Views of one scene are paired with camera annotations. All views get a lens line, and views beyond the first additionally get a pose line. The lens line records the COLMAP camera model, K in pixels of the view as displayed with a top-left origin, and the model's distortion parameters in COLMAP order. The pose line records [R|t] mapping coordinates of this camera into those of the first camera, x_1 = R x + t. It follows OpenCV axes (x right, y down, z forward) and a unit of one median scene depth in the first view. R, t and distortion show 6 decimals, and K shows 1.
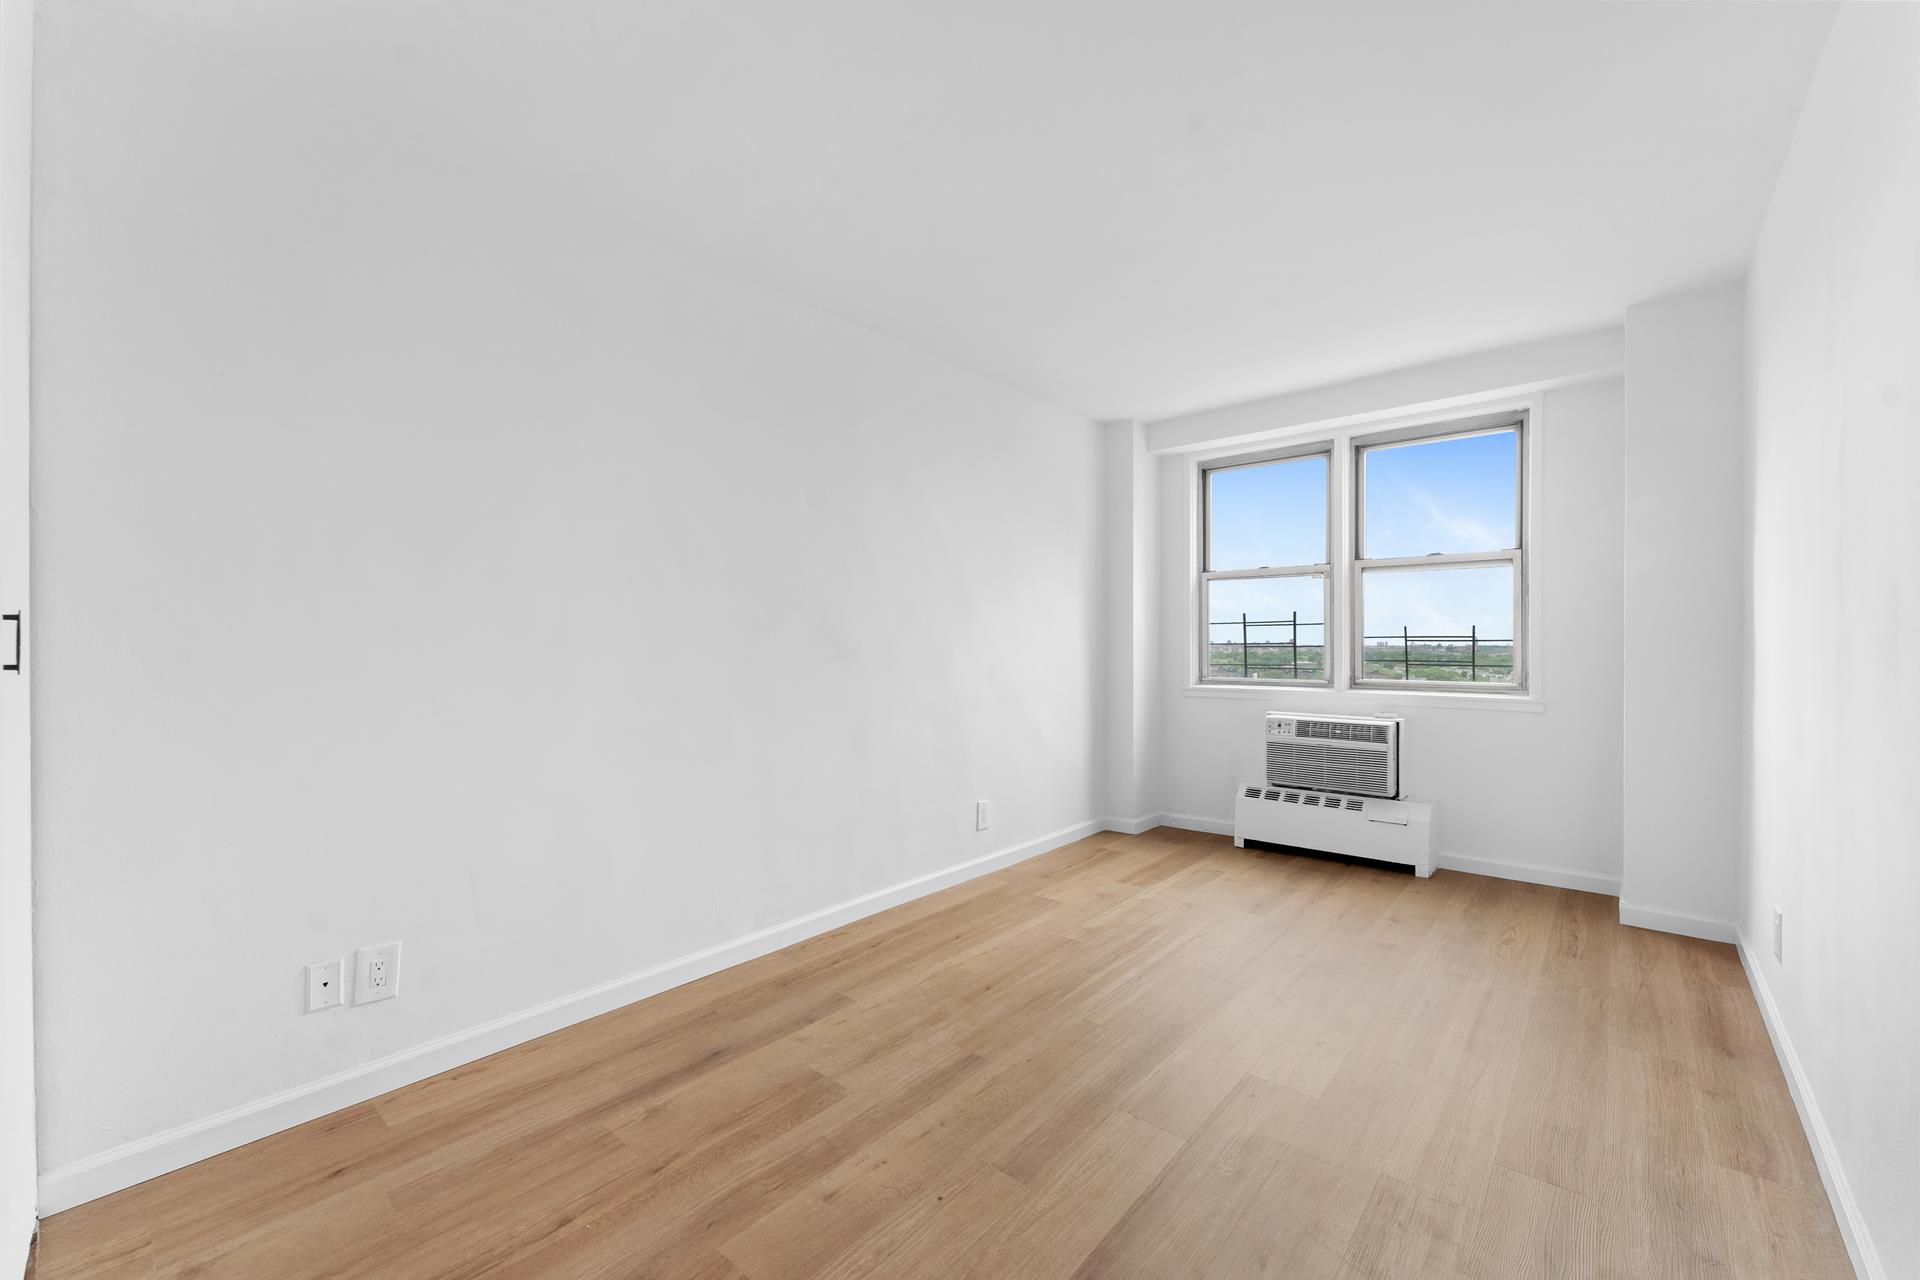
lens RADIAL K [[821.0, 0, 937.7], [0, 821.0, 668.1], [0, 0, 1]] dist [0.013431, 0.000028]
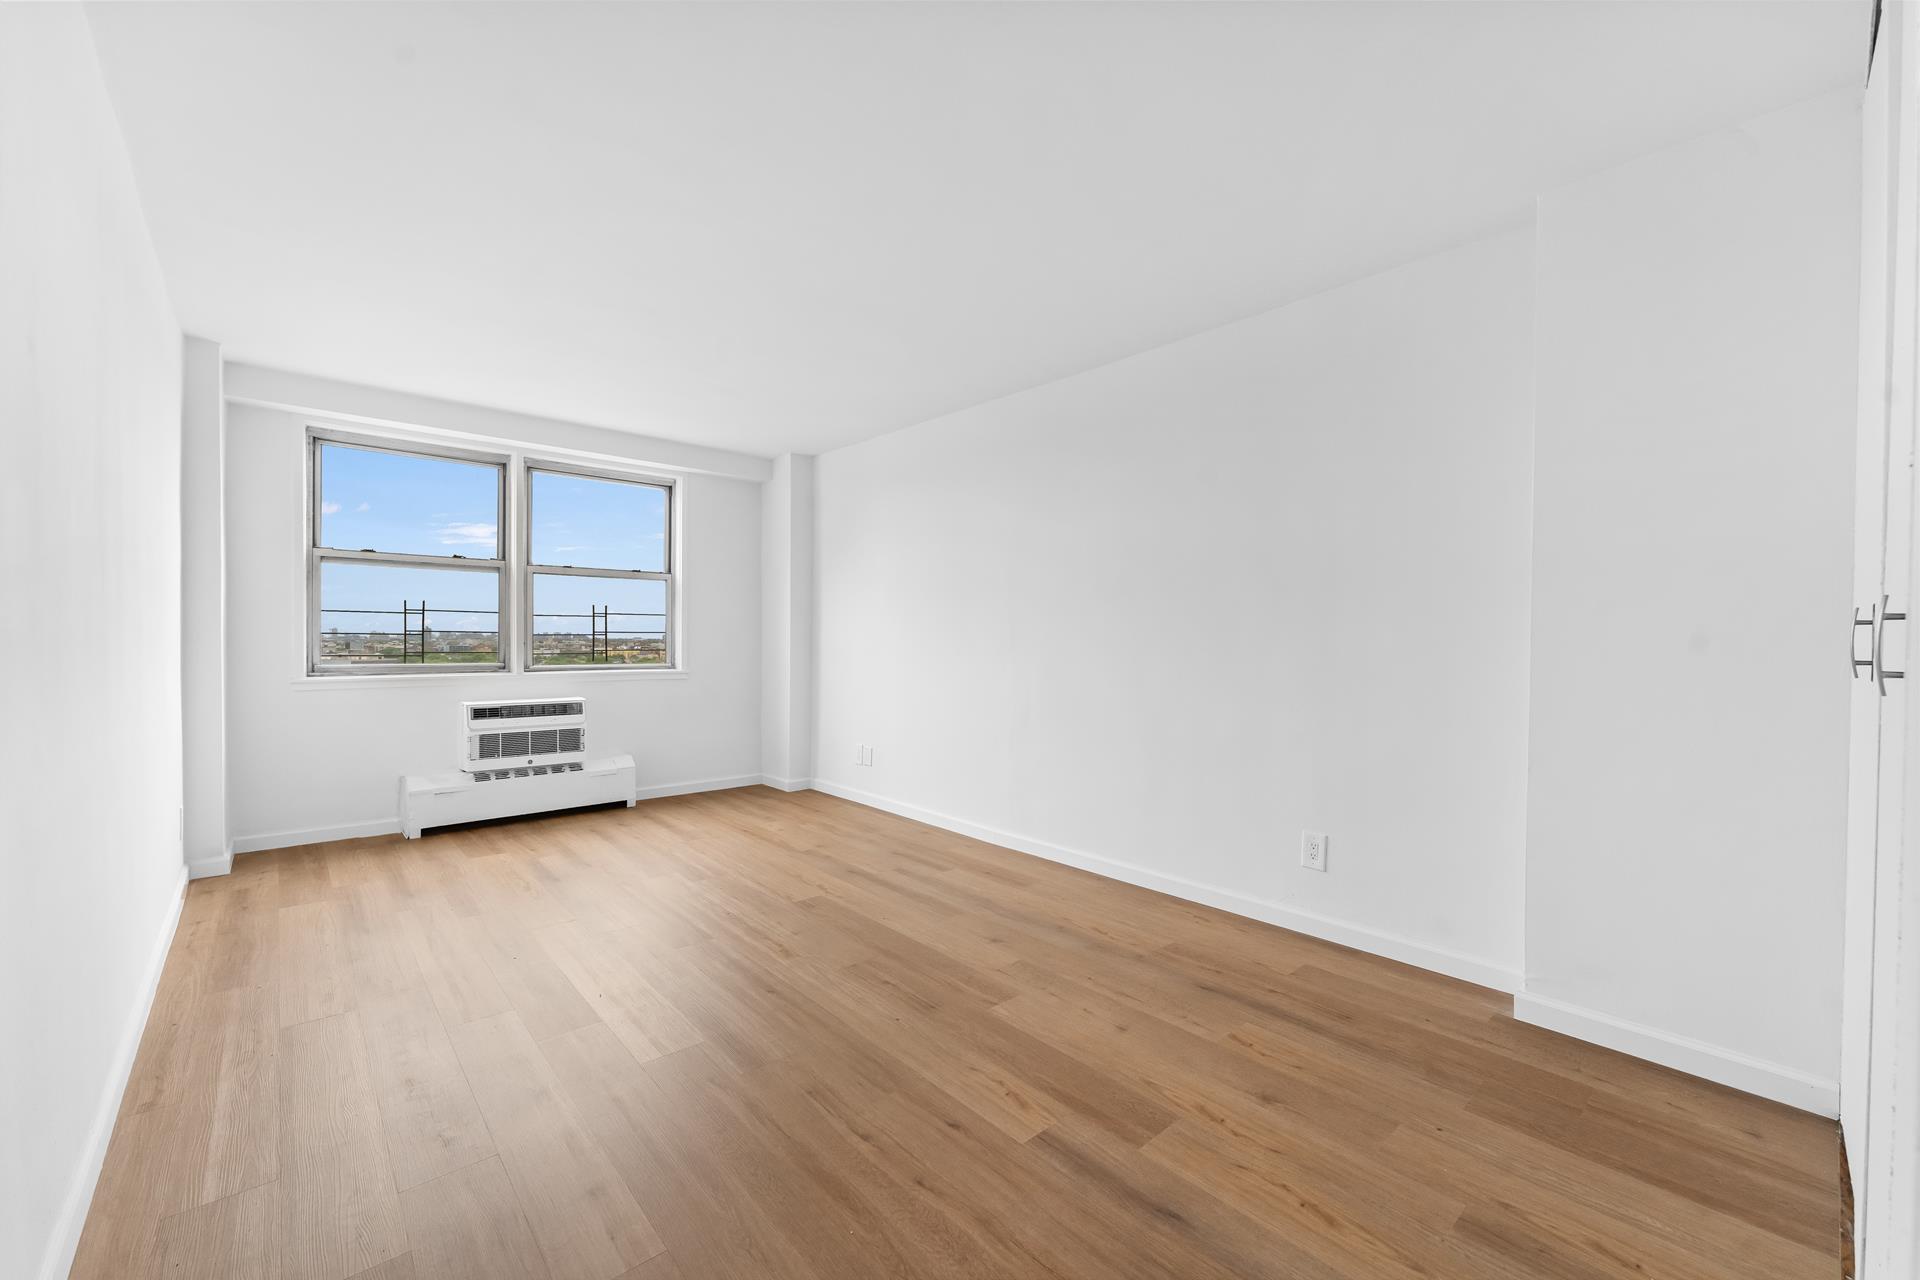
lens RADIAL K [[821.0, 0, 970.5], [0, 821.0, 646.7], [0, 0, 1]] dist [0.013431, 0.000028]
pose [[0.186308, -0.004429, 0.982481, -0.532849], [0.002848, 0.999988, 0.003968, -0.013619], [-0.982487, 0.002059, 0.186319, 0.157836]]
